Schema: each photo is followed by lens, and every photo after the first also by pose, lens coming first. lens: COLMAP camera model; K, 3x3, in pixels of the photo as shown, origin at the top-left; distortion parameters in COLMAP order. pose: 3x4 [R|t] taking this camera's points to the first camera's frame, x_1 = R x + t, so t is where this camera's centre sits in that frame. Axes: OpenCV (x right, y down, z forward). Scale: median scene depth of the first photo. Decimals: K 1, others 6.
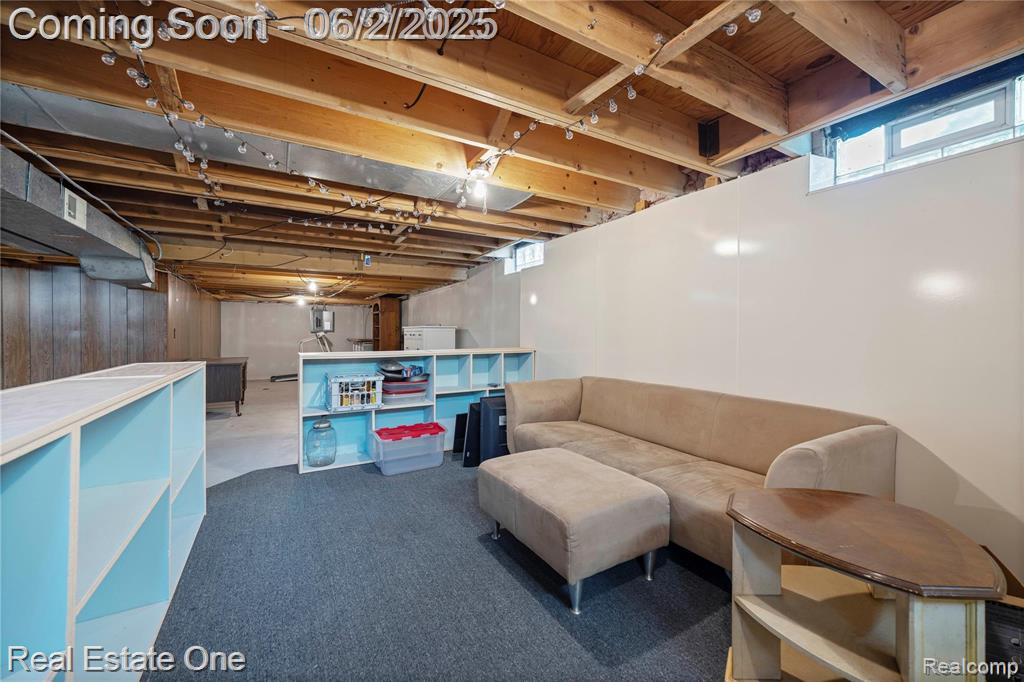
lens RADIAL K [[400.5, 0, 509.9], [0, 400.5, 336.0], [0, 0, 1]] dist [0.002208, 0.000184]
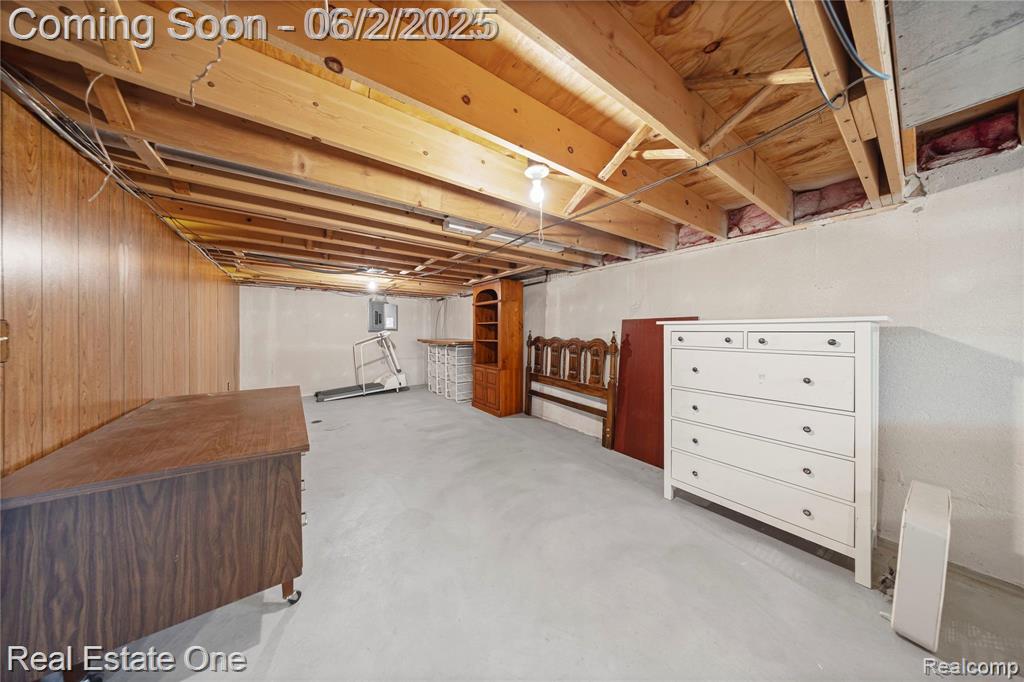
lens RADIAL K [[300.3, 0, 512.9], [0, 300.3, 334.3], [0, 0, 1]] dist [0.000175, 0.000003]
pose [[0.994063, 0.001664, 0.108792, -0.311884], [-0.002033, 0.999993, 0.003280, -0.006164], [-0.108785, -0.003482, 0.994059, 0.440660]]
